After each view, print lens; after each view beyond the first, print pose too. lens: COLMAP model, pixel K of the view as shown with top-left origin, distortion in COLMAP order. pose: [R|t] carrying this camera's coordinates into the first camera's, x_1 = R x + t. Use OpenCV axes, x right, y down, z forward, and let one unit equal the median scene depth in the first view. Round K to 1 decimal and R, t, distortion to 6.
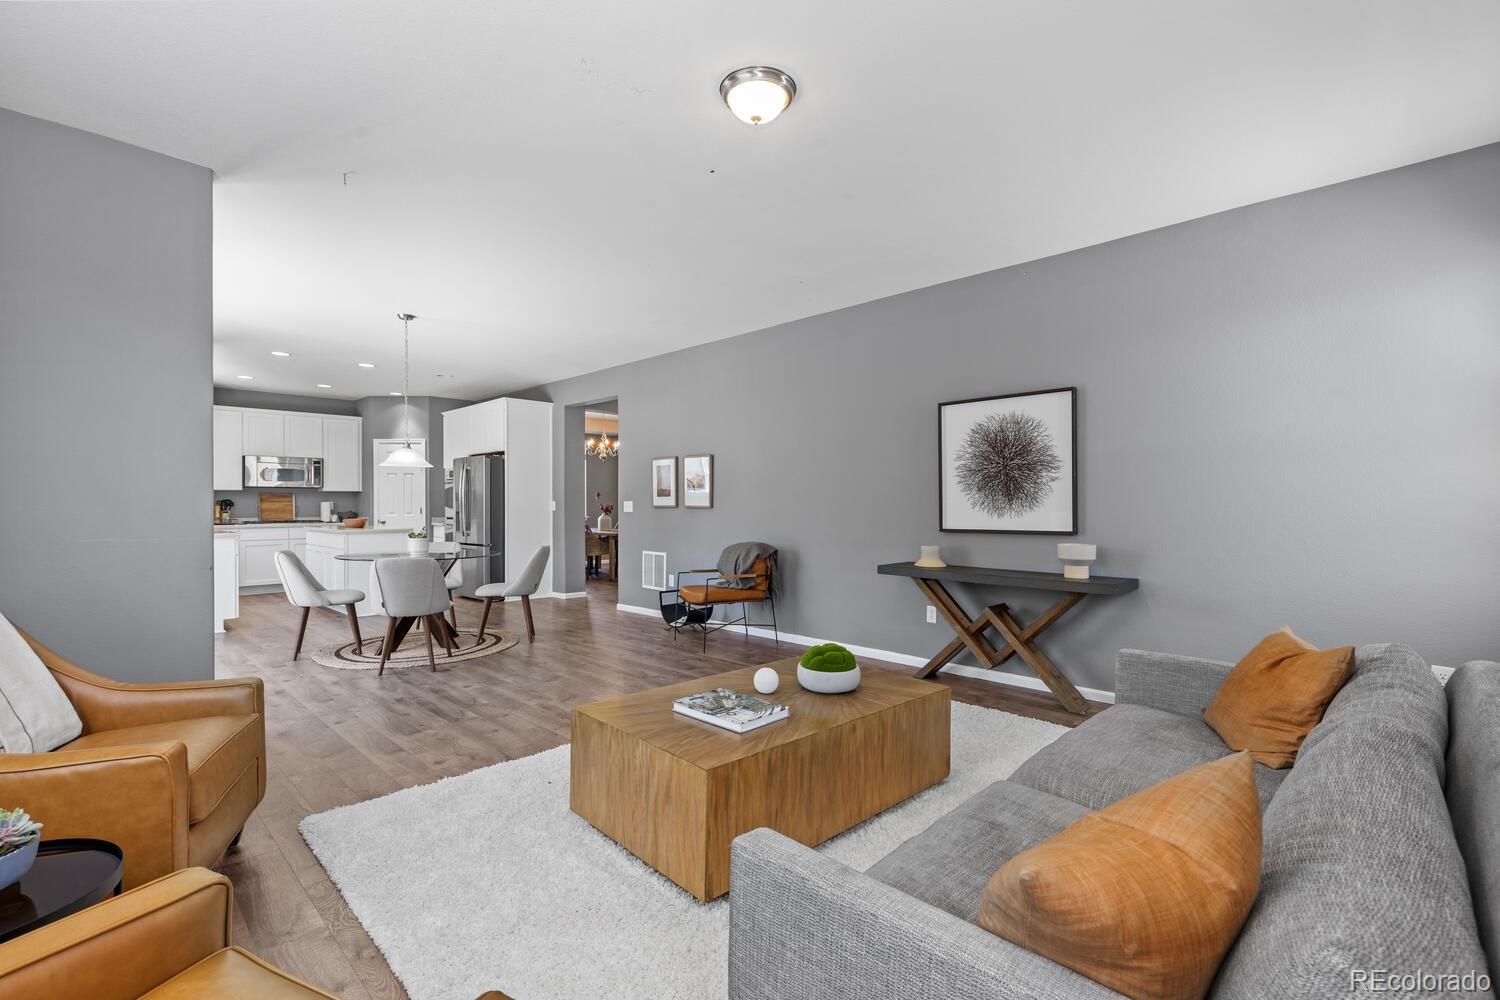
lens RADIAL K [[671.6, 0, 748.8], [0, 671.6, 506.1], [0, 0, 1]] dist [0.007122, -0.001650]
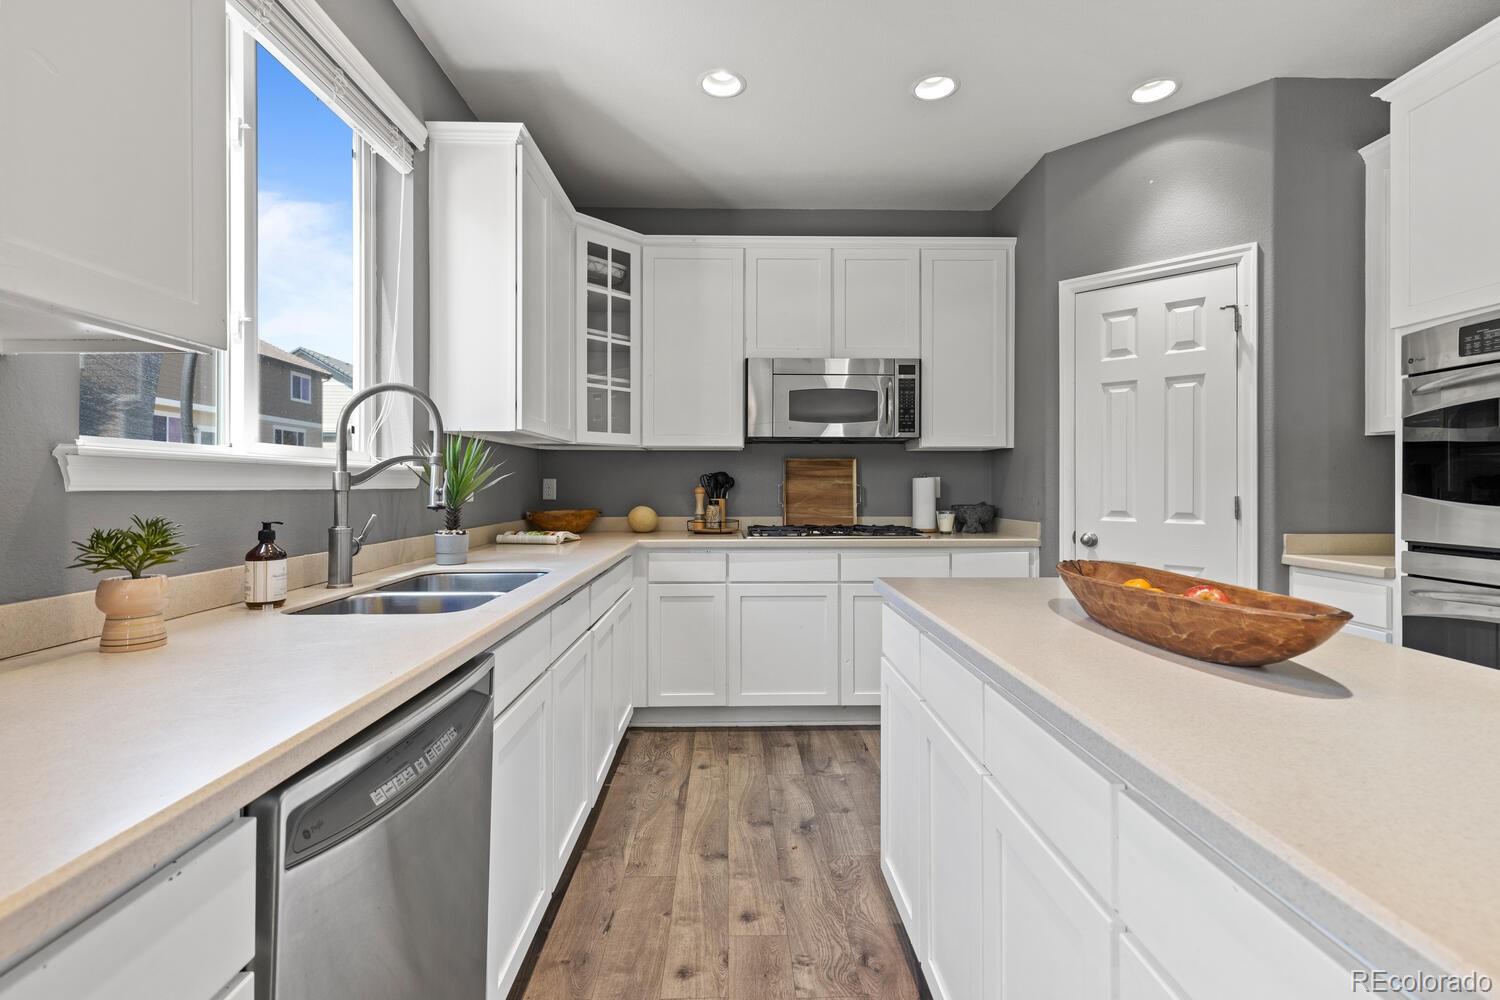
lens RADIAL K [[671.6, 0, 756.3], [0, 671.6, 484.1], [0, 0, 1]] dist [0.007122, -0.001650]
pose [[0.722196, 0.001978, -0.691686, -0.452801], [-0.004059, 0.999991, -0.001379, -0.001928], [0.691677, 0.003803, 0.722197, 0.688159]]
